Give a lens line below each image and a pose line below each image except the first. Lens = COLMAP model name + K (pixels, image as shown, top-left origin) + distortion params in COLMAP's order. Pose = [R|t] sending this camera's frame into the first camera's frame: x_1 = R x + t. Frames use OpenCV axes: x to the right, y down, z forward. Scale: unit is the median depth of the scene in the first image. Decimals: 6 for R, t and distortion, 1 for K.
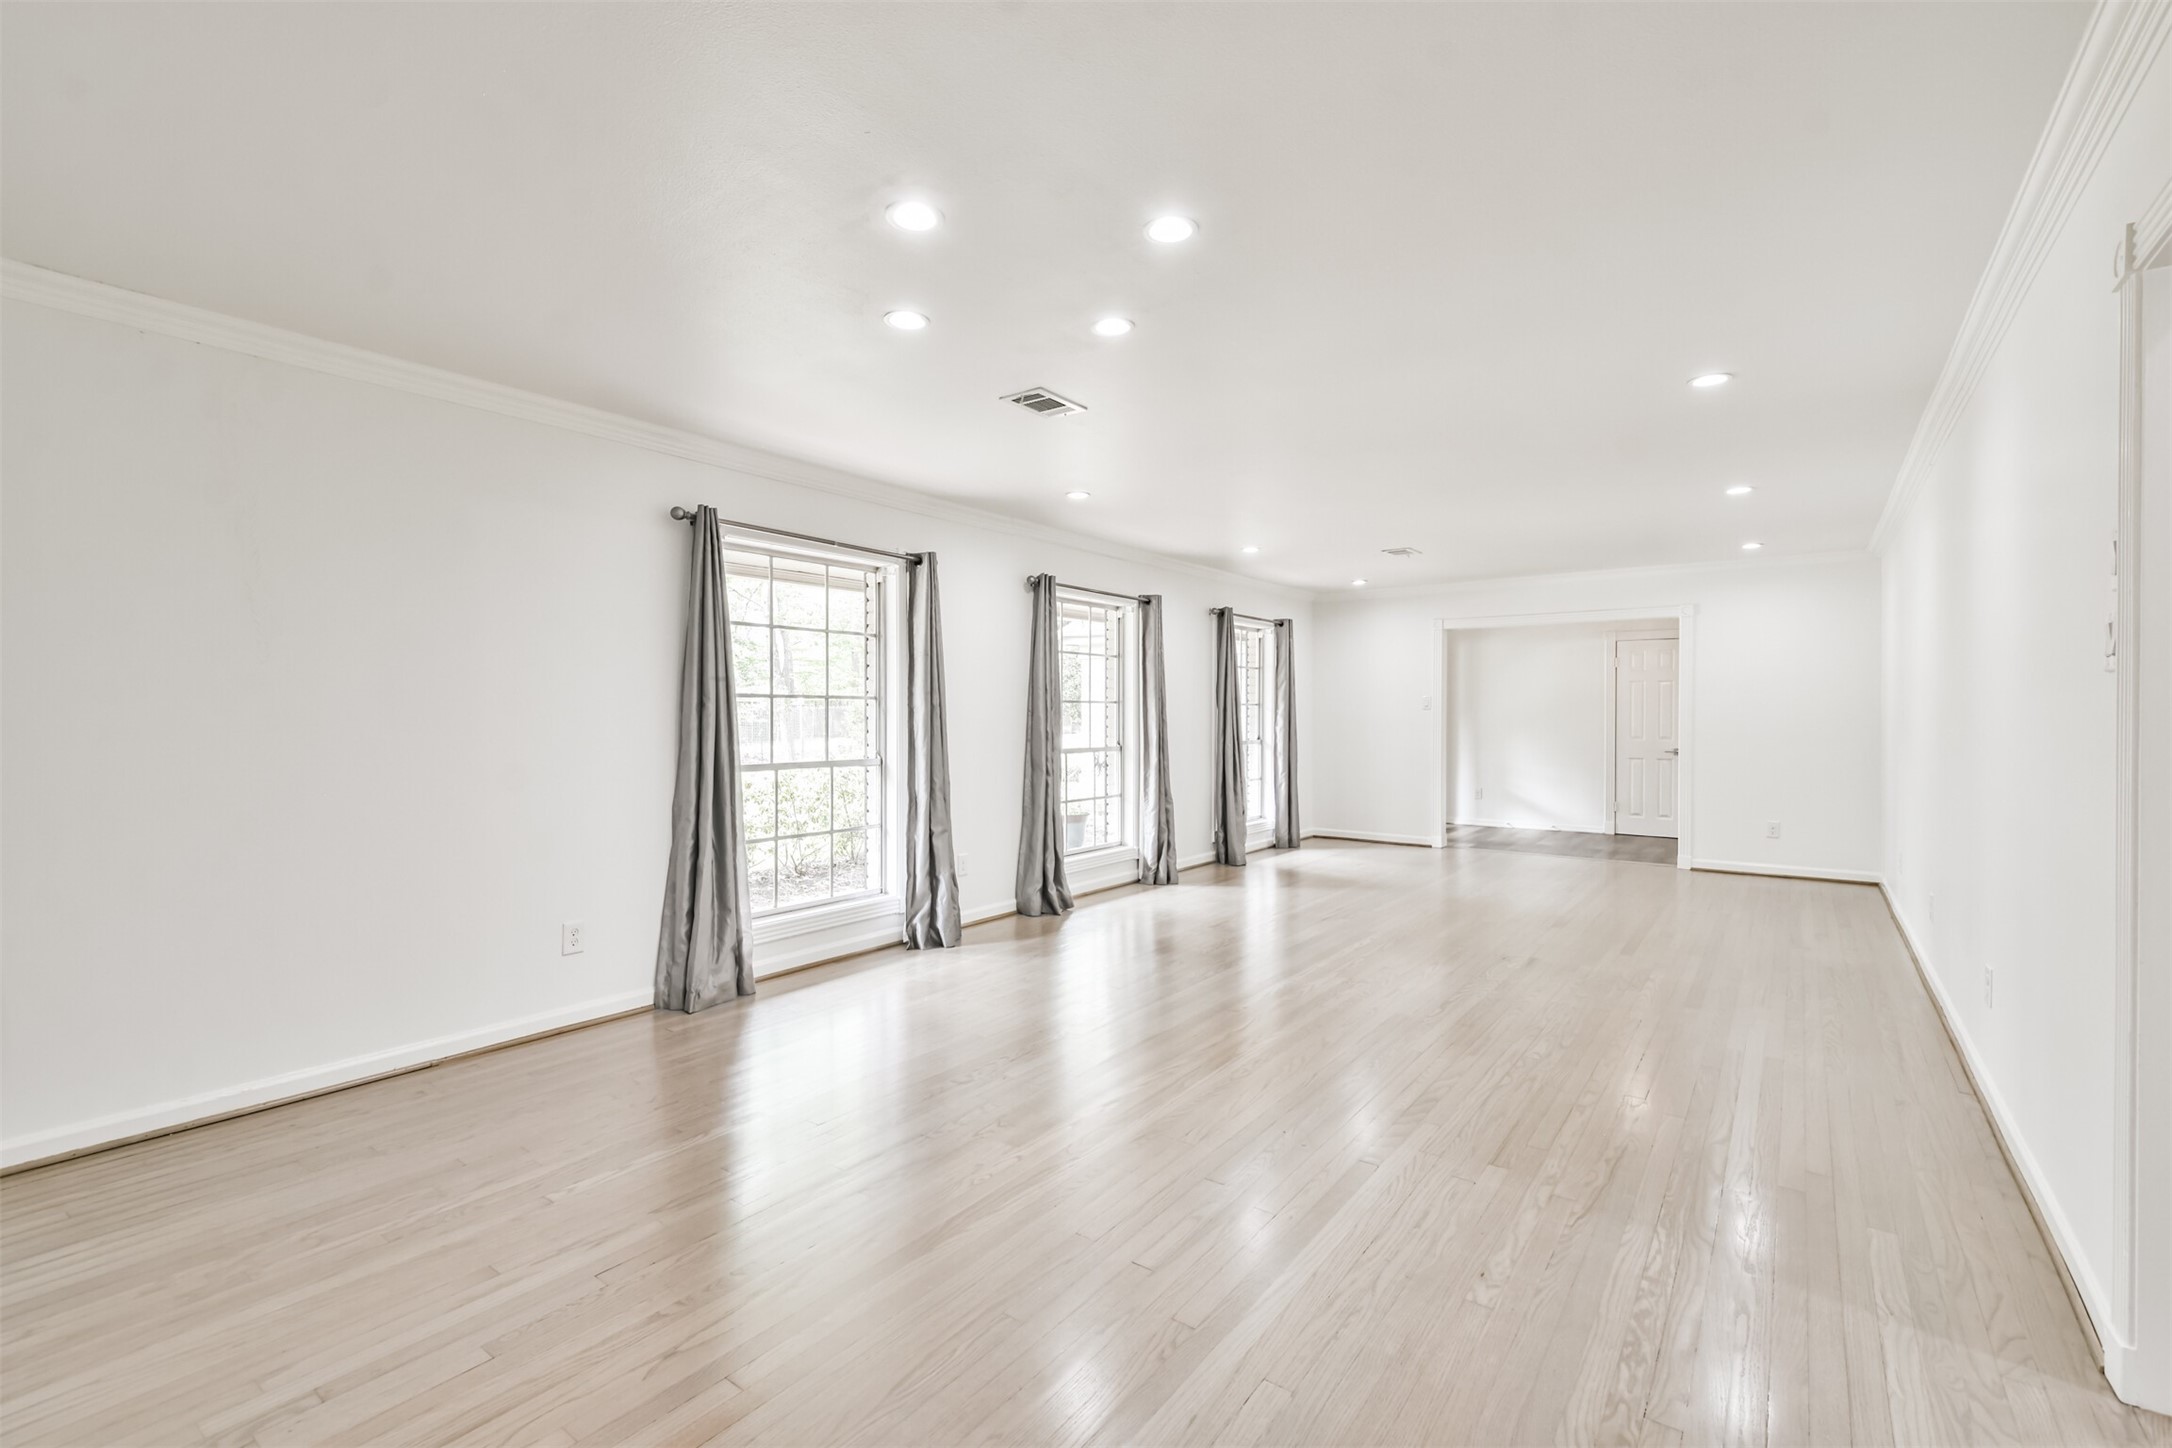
lens RADIAL K [[945.7, 0, 1093.8], [0, 945.7, 732.4], [0, 0, 1]] dist [0.036604, -0.004263]
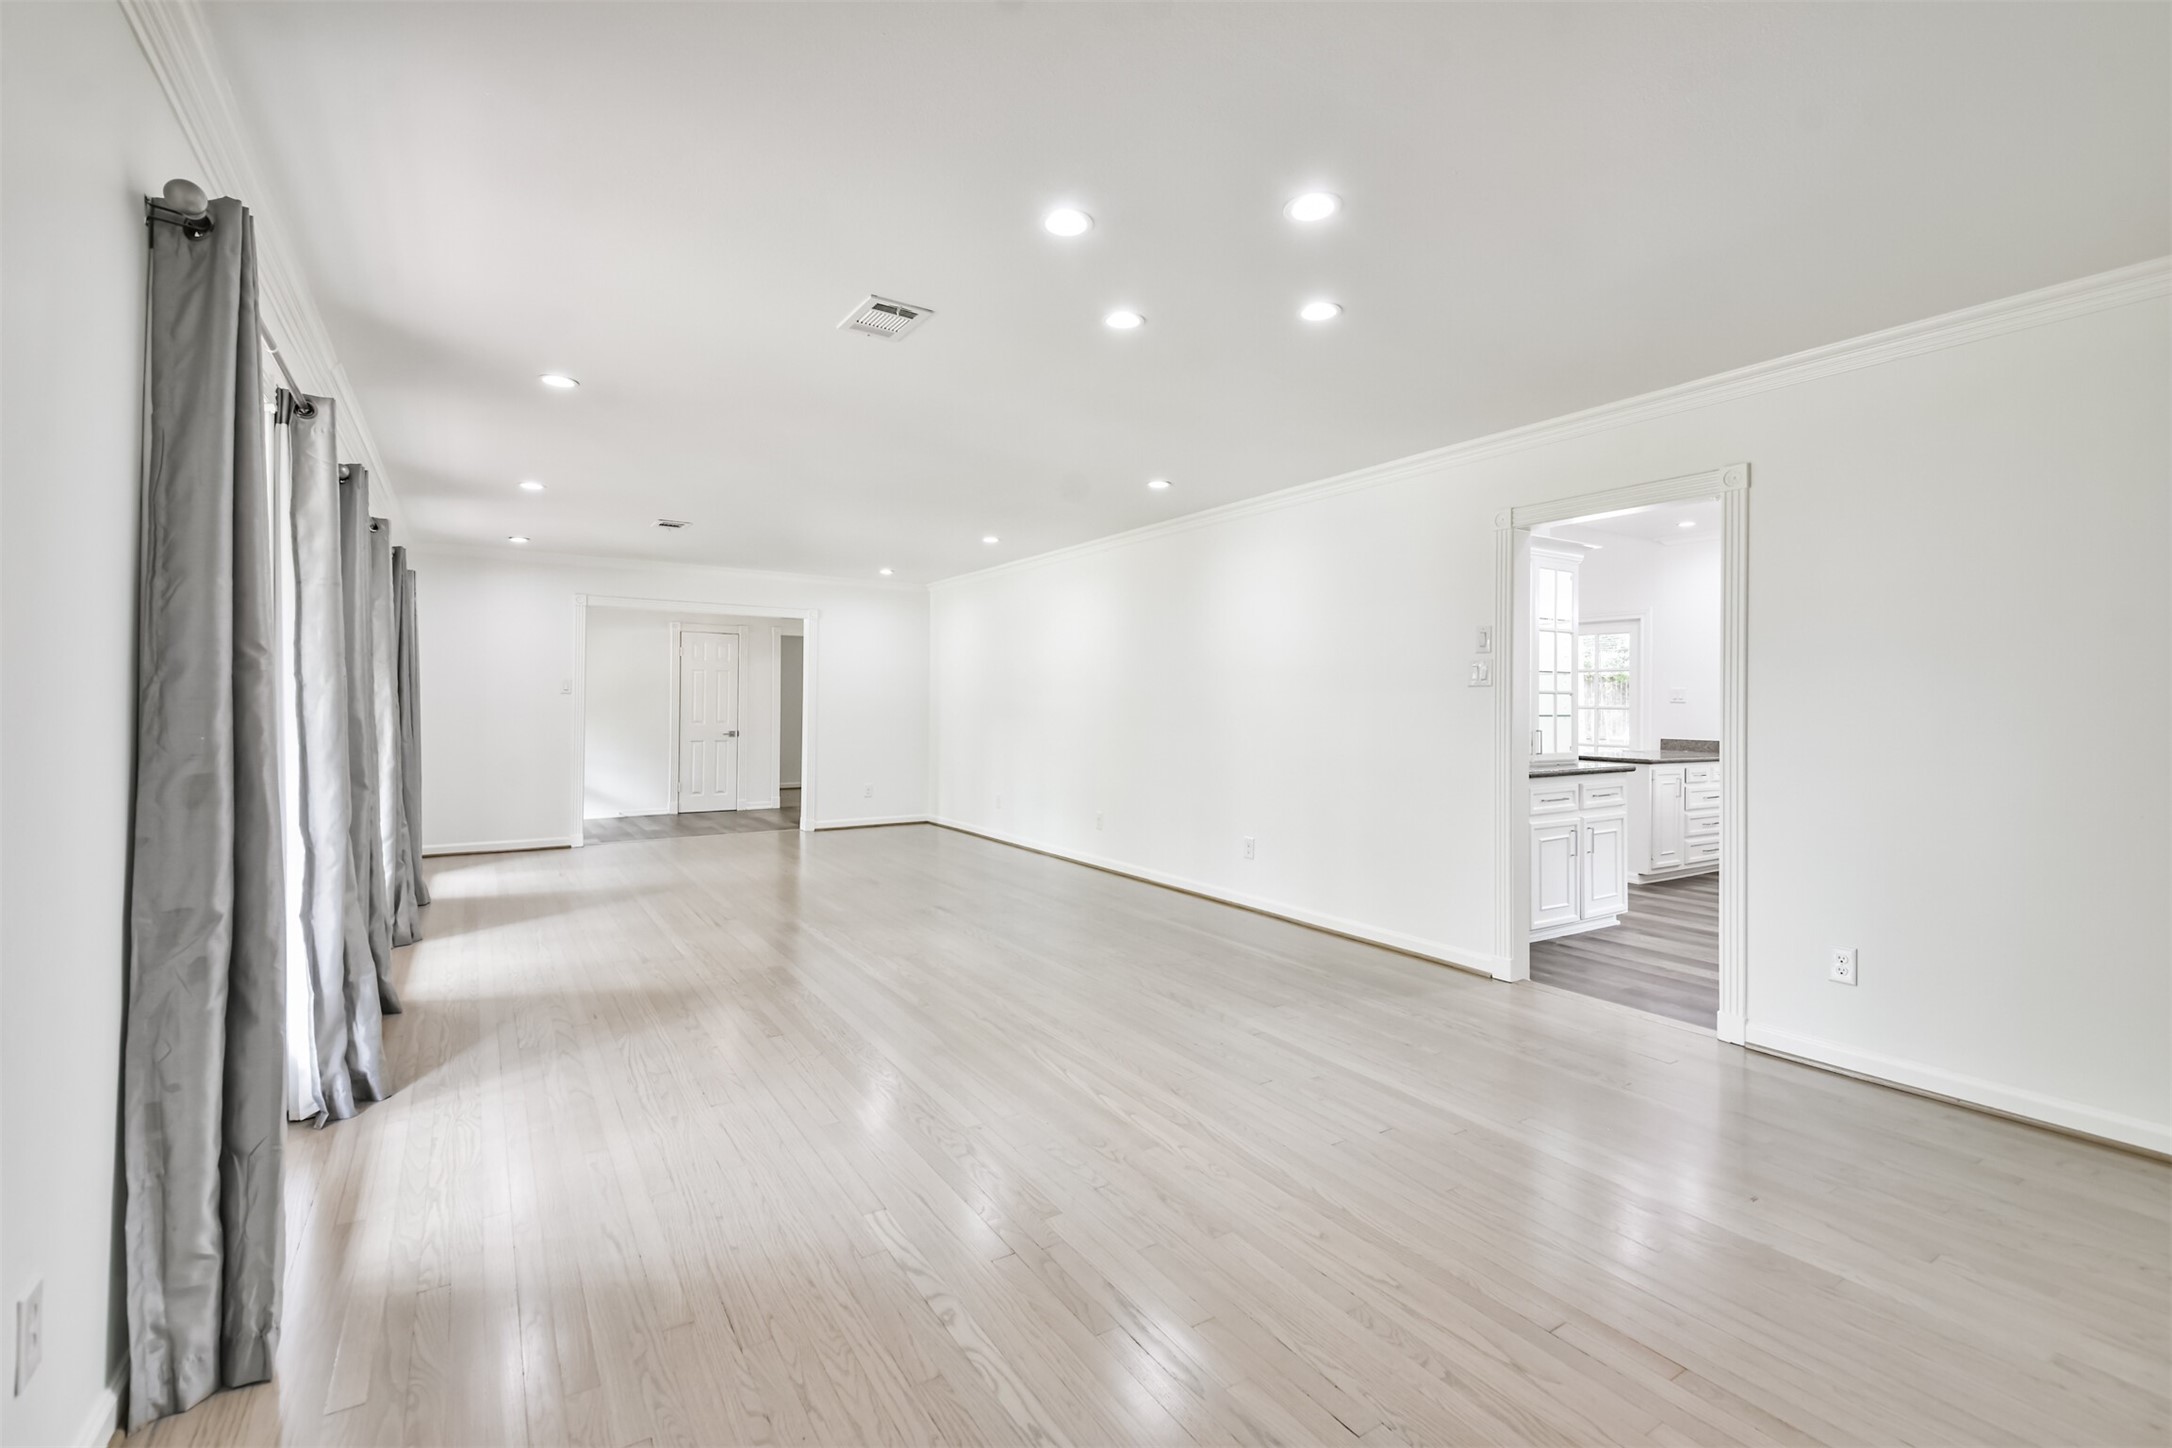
lens RADIAL K [[945.7, 0, 1092.4], [0, 945.7, 711.4], [0, 0, 1]] dist [0.036604, -0.004263]
pose [[0.351697, -0.002184, 0.936111, -0.619834], [0.009415, 0.999955, -0.001205, -0.002449], [-0.936066, 0.009237, 0.351702, 0.441248]]
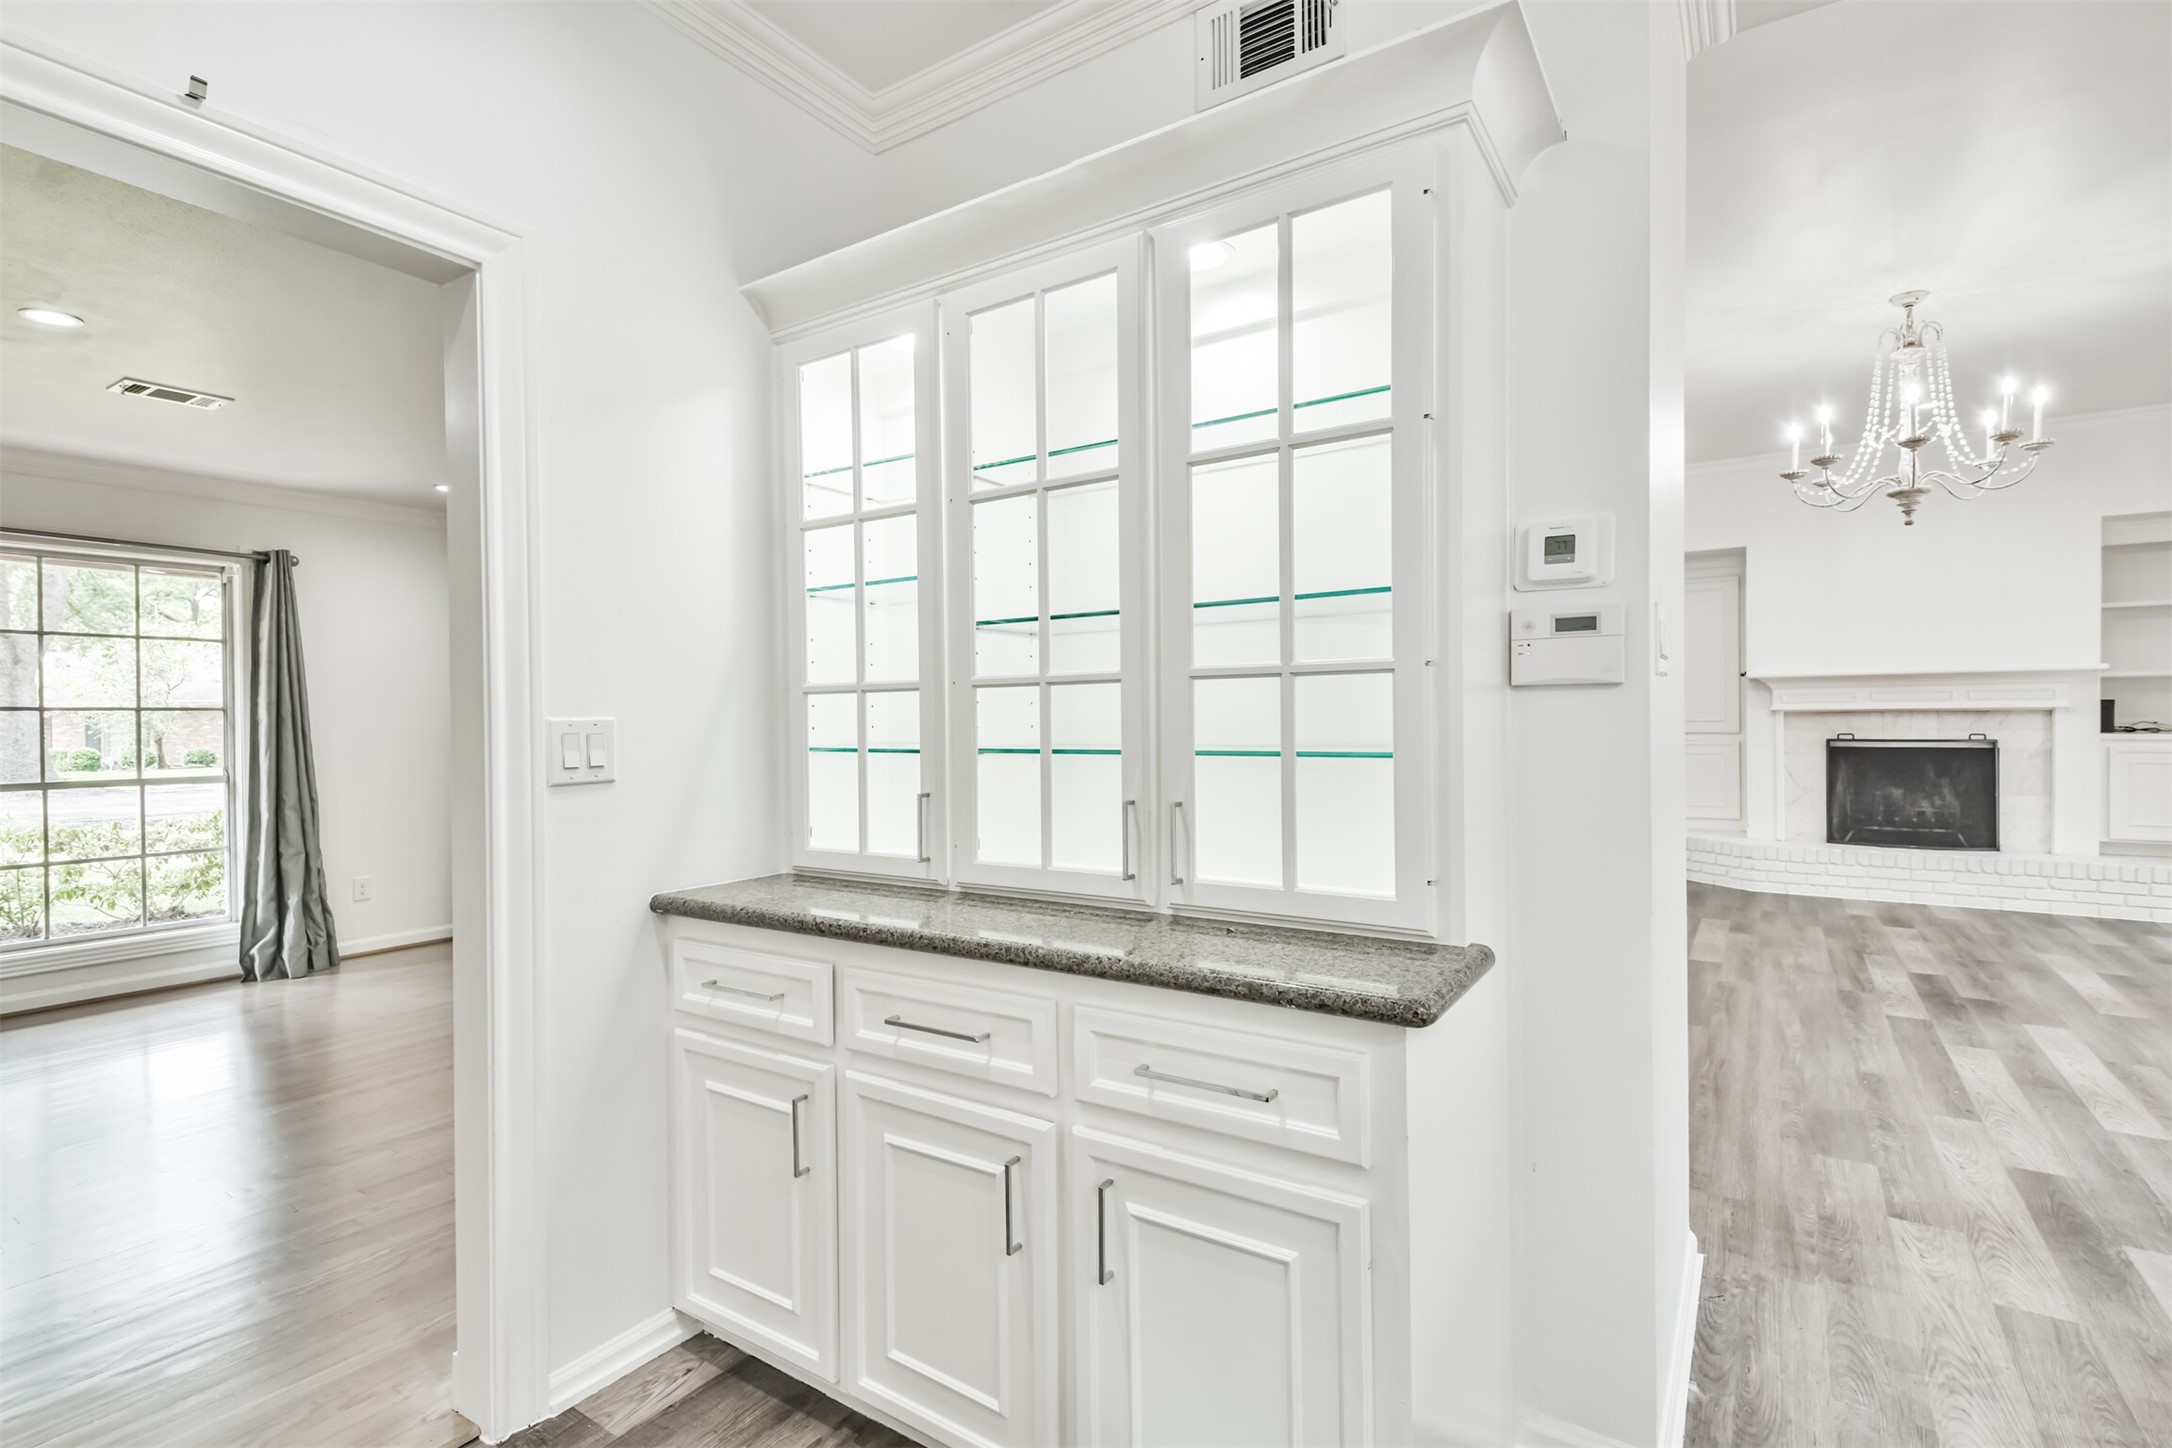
lens RADIAL K [[1019.2, 0, 1086.5], [0, 1019.2, 716.3], [0, 0, 1]] dist [0.001139, 0.000114]
pose [[0.998612, -0.016342, 0.050073, 0.561435], [0.016983, 0.999779, -0.012401, -0.002652], [-0.049859, 0.013234, 0.998669, -0.030771]]
